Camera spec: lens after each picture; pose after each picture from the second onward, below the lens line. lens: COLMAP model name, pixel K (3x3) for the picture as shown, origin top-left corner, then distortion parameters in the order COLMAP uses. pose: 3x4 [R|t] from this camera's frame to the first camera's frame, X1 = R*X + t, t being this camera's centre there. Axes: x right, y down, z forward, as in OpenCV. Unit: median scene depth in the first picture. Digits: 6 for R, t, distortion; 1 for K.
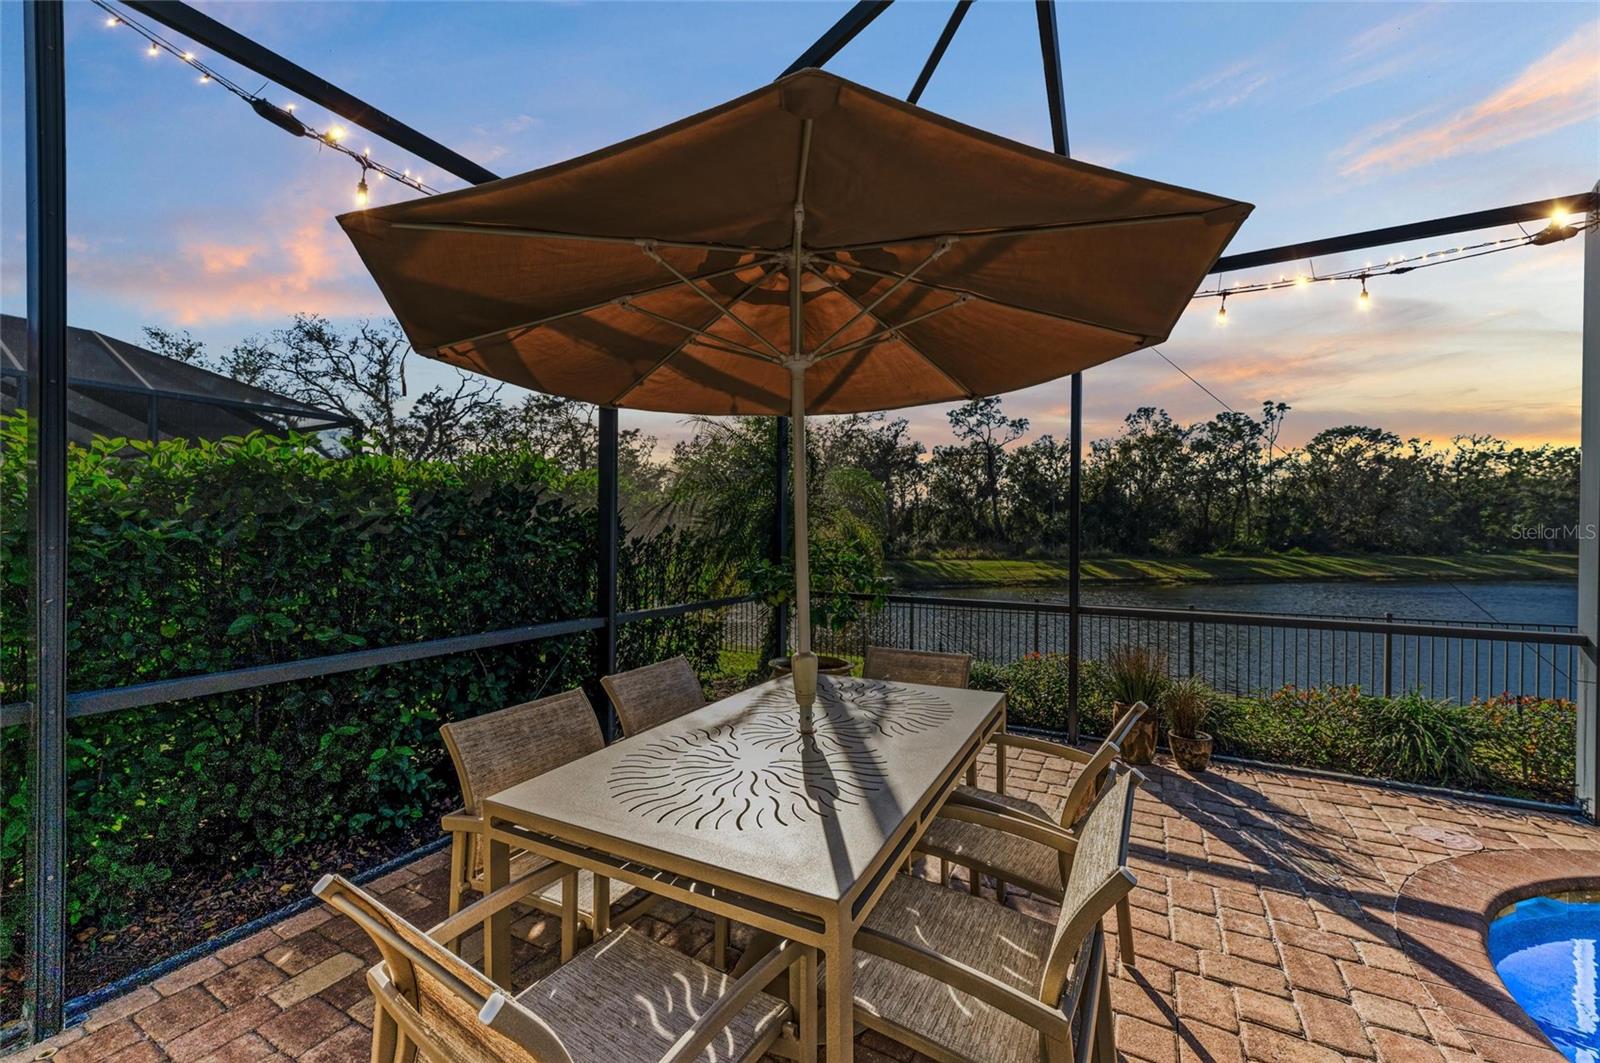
lens RADIAL K [[624.6, 0, 802.3], [0, 624.6, 535.7], [0, 0, 1]] dist [0.019925, -0.006889]
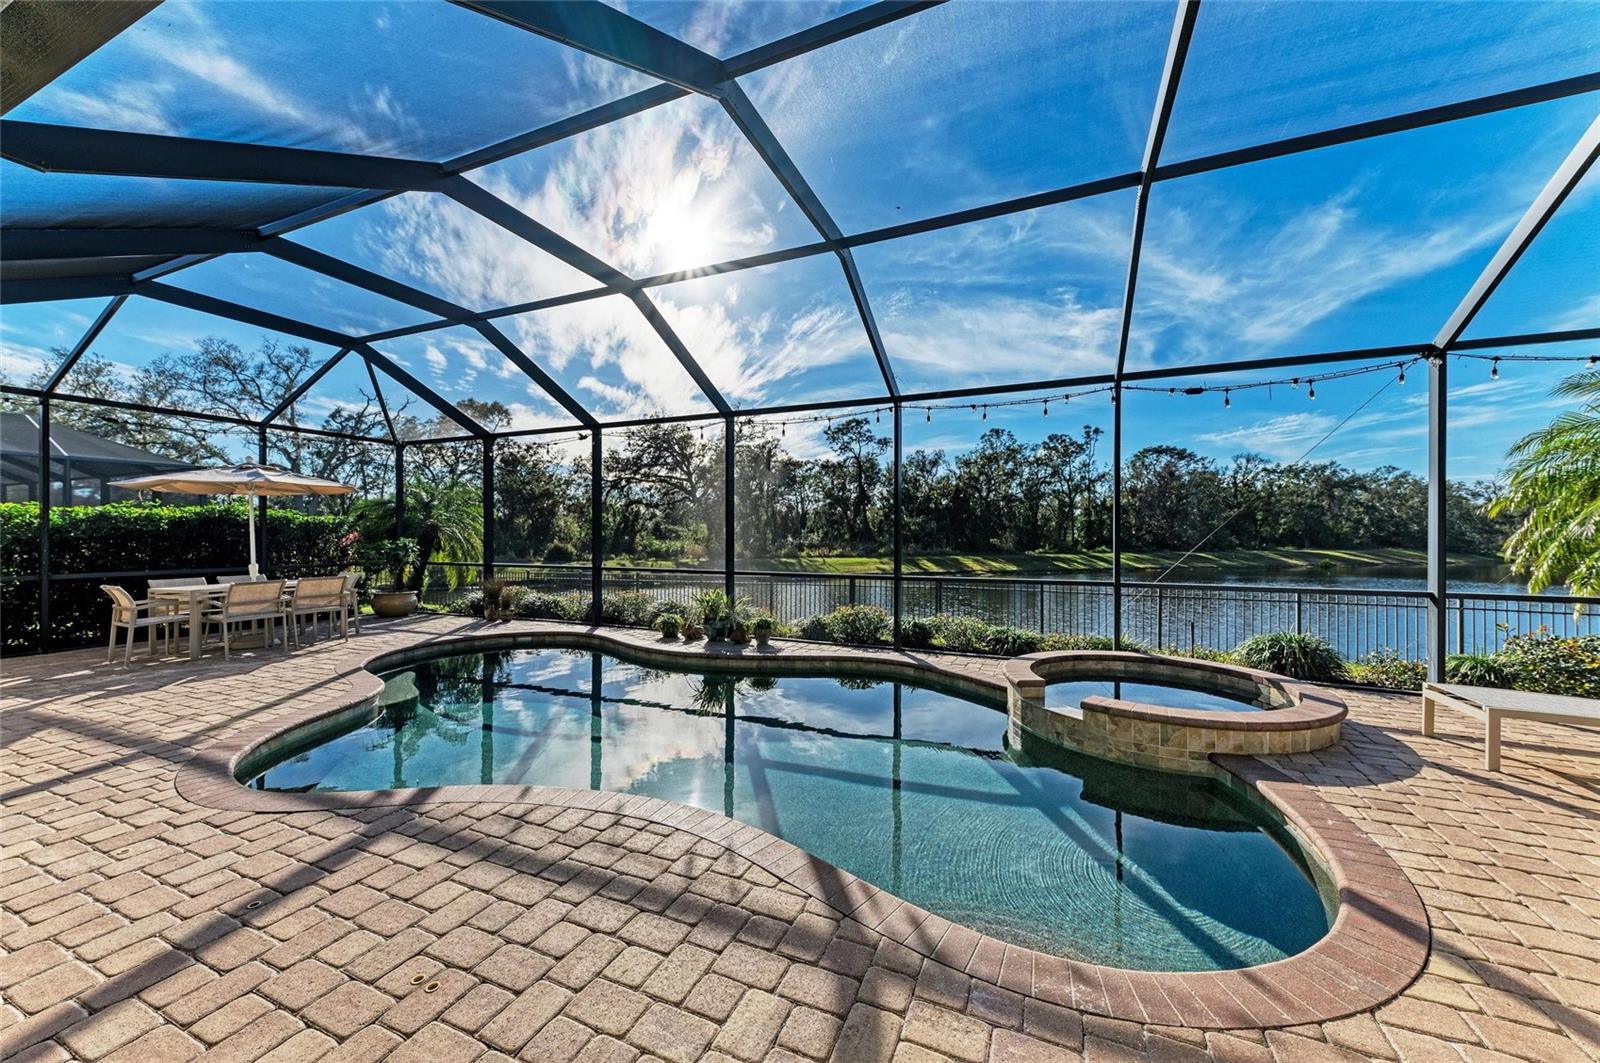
lens RADIAL K [[585.1, 0, 800.8], [0, 585.1, 533.7], [0, 0, 1]] dist [0.020989, -0.007414]
pose [[0.995118, -0.002832, 0.098653, 0.081745], [0.003492, 0.999973, -0.006519, 0.000712], [-0.098632, 0.006832, 0.995101, -0.083108]]
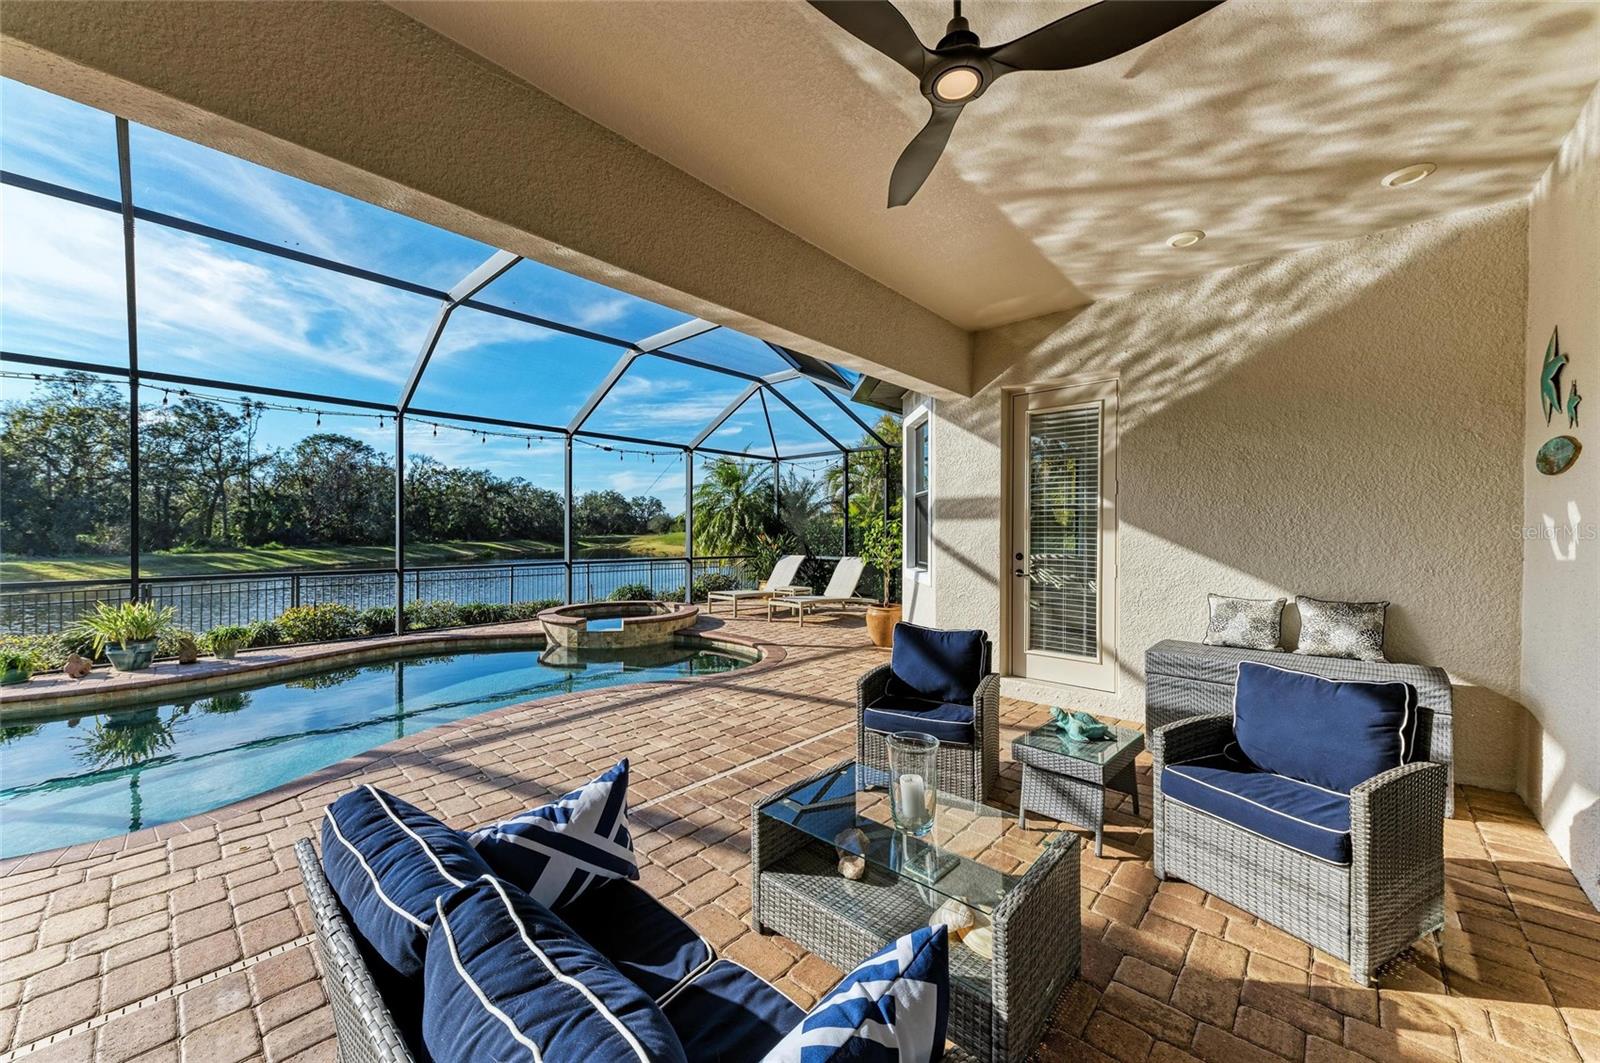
lens RADIAL K [[585.1, 0, 800.8], [0, 585.1, 533.7], [0, 0, 1]] dist [0.020989, -0.007414]
pose [[0.226935, -0.007833, 0.973879, 0.019159], [0.002622, 0.999969, 0.007432, 0.000113], [-0.973906, 0.000867, 0.226948, -0.084676]]
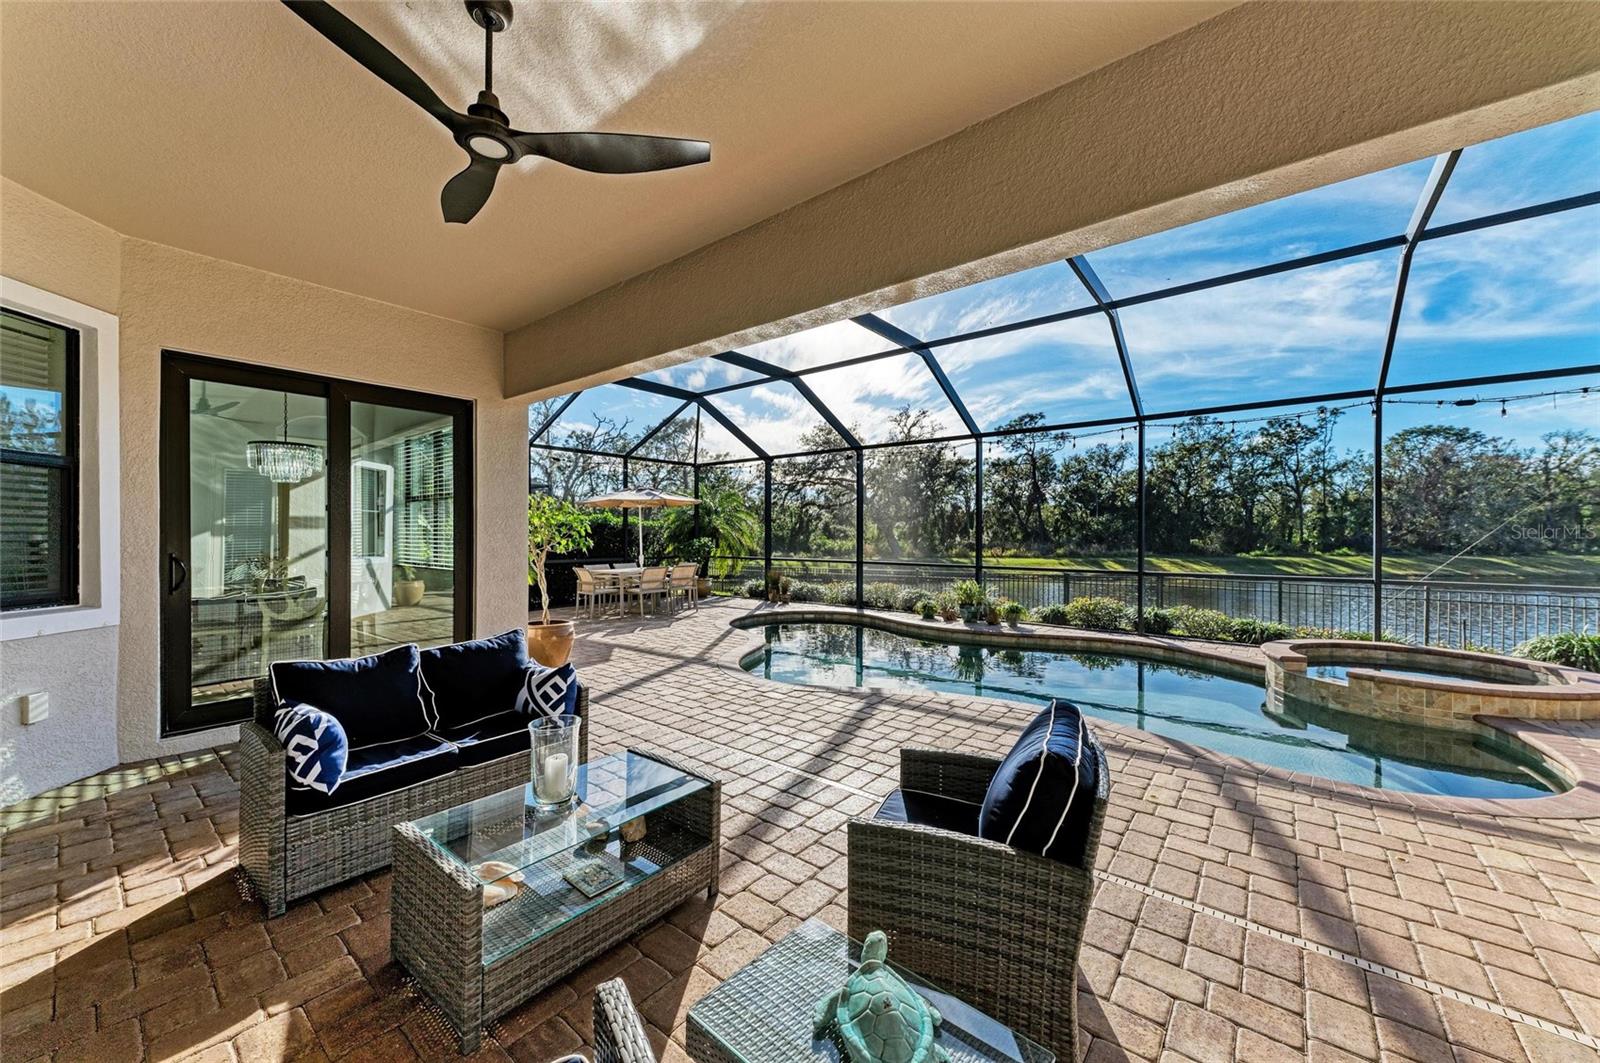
lens RADIAL K [[585.1, 0, 800.8], [0, 585.1, 533.7], [0, 0, 1]] dist [0.020989, -0.007414]
pose [[0.986061, -0.002534, -0.166362, 0.062103], [0.001468, 0.999978, -0.006534, 0.000564], [0.166375, 0.006199, 0.986043, -0.109514]]
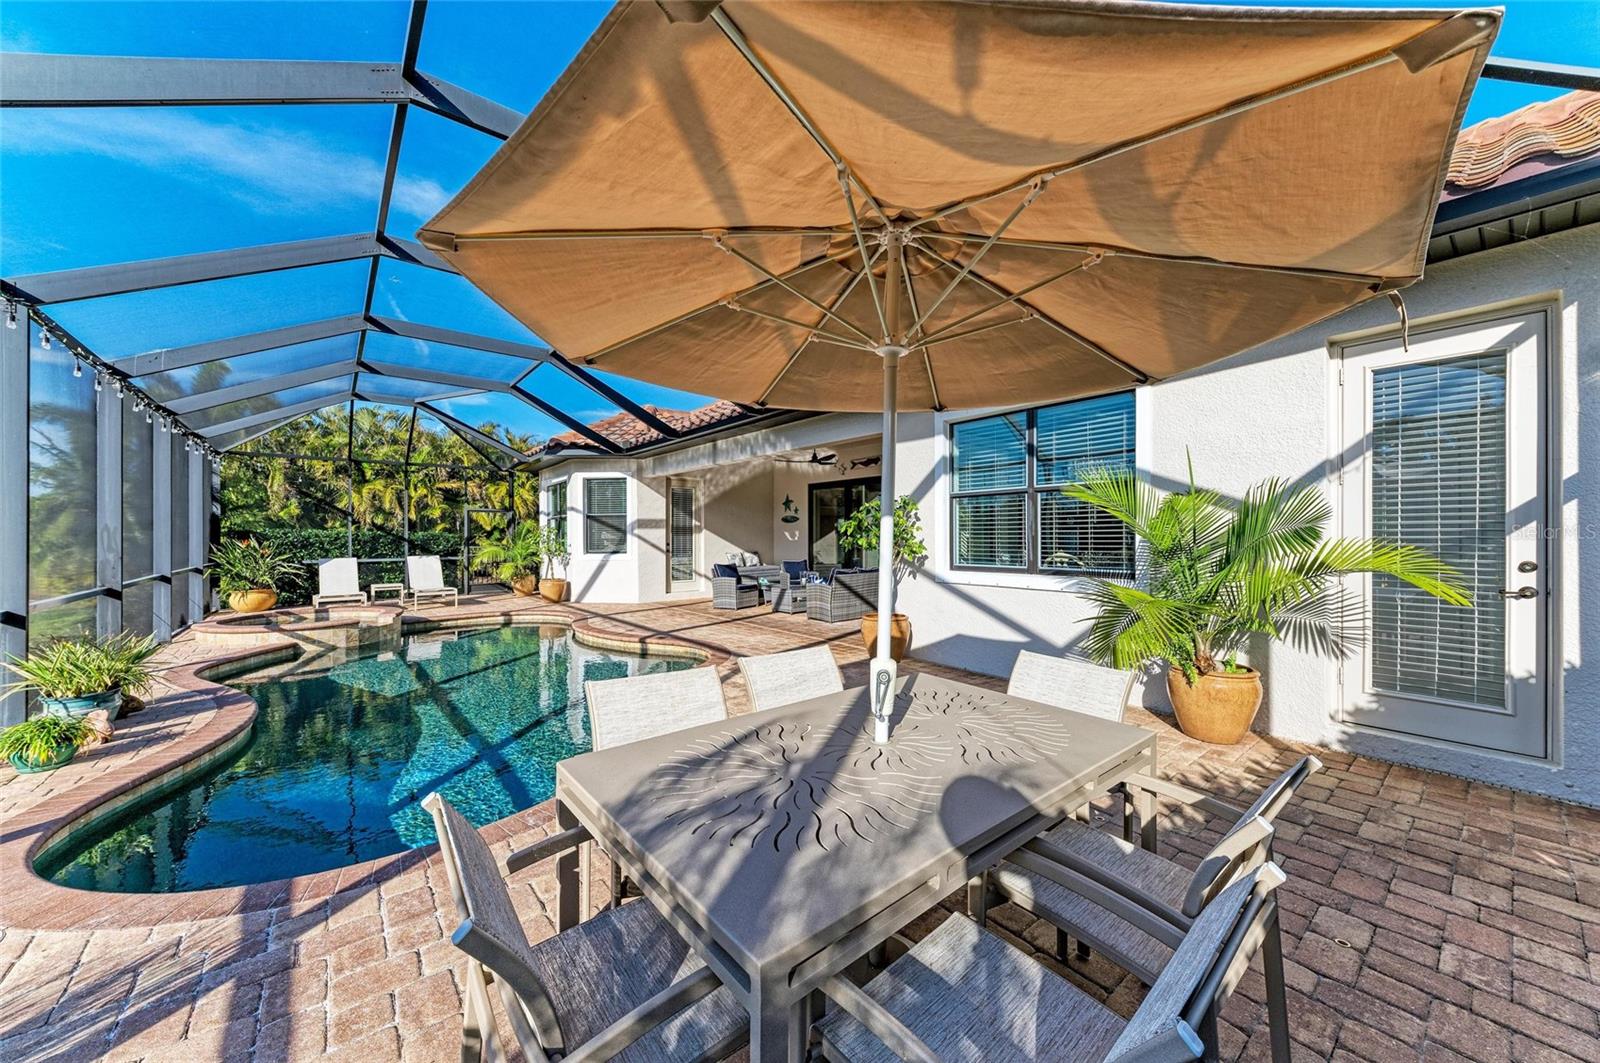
lens RADIAL K [[573.7, 0, 802.0], [0, 573.7, 534.6], [0, 0, 1]] dist [0.025676, -0.008392]
pose [[-0.929415, -0.001551, 0.369032, -0.005251], [0.000385, 0.999987, 0.005172, -0.000074], [-0.369035, 0.004949, -0.929402, 0.048535]]
